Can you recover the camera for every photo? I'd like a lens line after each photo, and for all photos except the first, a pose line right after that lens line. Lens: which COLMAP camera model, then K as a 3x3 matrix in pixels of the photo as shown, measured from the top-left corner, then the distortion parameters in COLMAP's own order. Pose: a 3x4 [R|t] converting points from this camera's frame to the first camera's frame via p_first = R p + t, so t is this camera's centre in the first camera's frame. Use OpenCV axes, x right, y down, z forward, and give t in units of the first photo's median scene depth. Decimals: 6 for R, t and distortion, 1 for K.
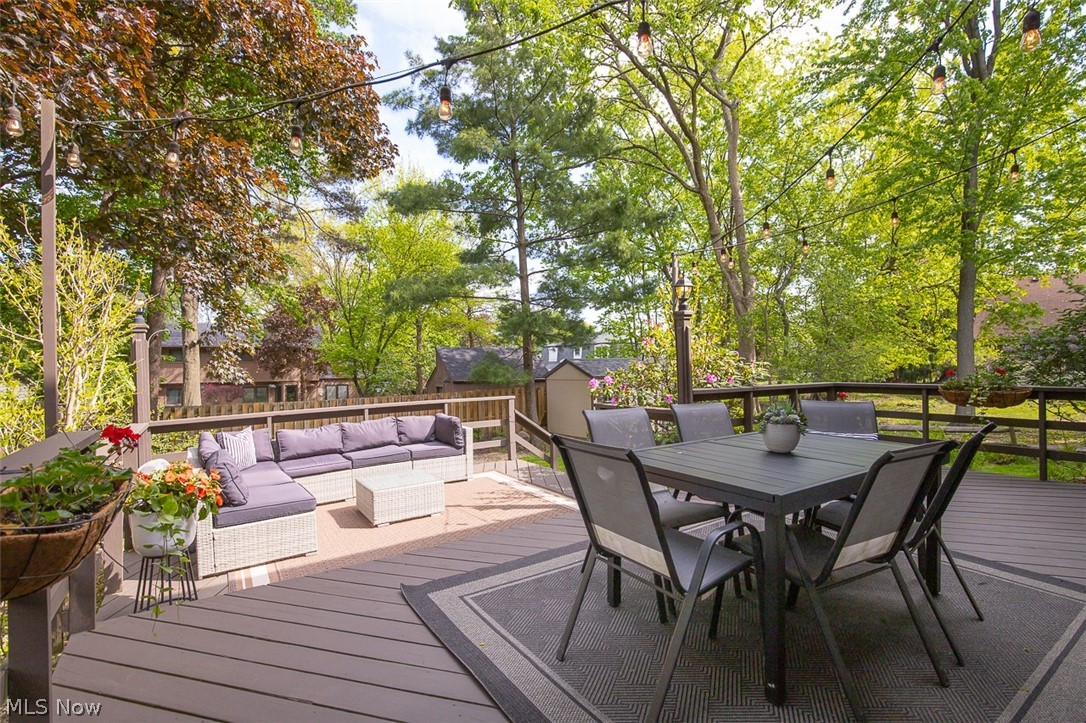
lens RADIAL K [[502.3, 0, 541.8], [0, 502.3, 351.0], [0, 0, 1]] dist [-0.010719, 0.000787]
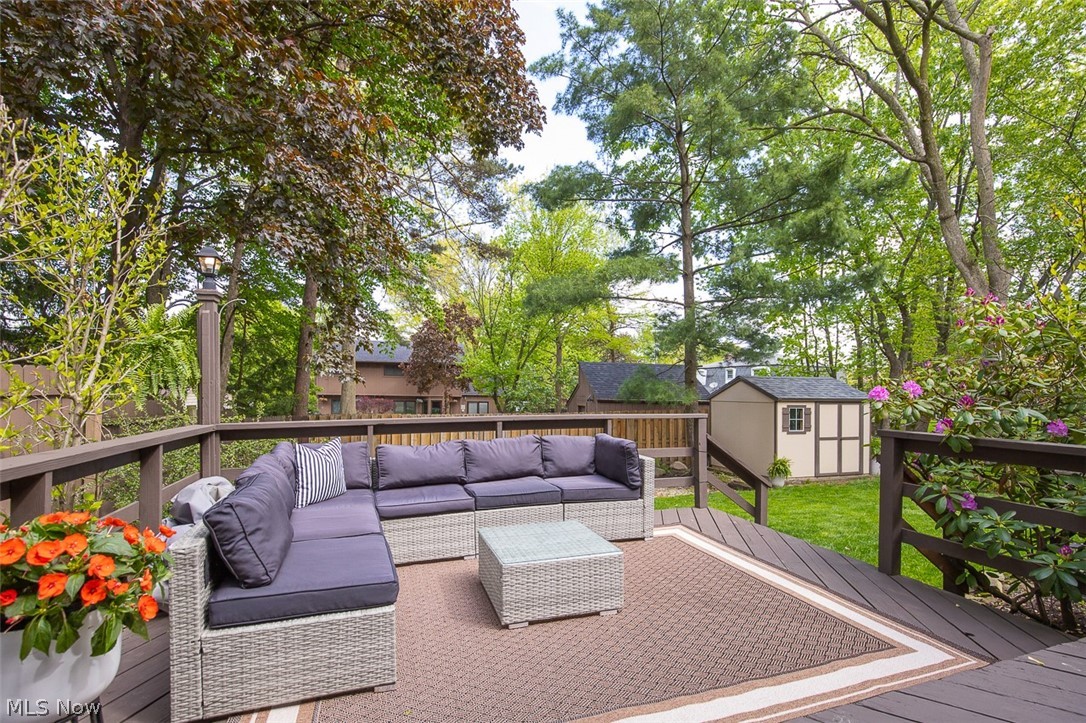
lens RADIAL K [[495.0, 0, 542.6], [0, 495.0, 363.0], [0, 0, 1]] dist [-0.008589, -0.000105]
pose [[0.964520, 0.015816, -0.263535, -0.050427], [-0.022918, 0.999452, -0.023898, 0.022348], [0.263012, 0.029089, 0.964354, 0.157345]]
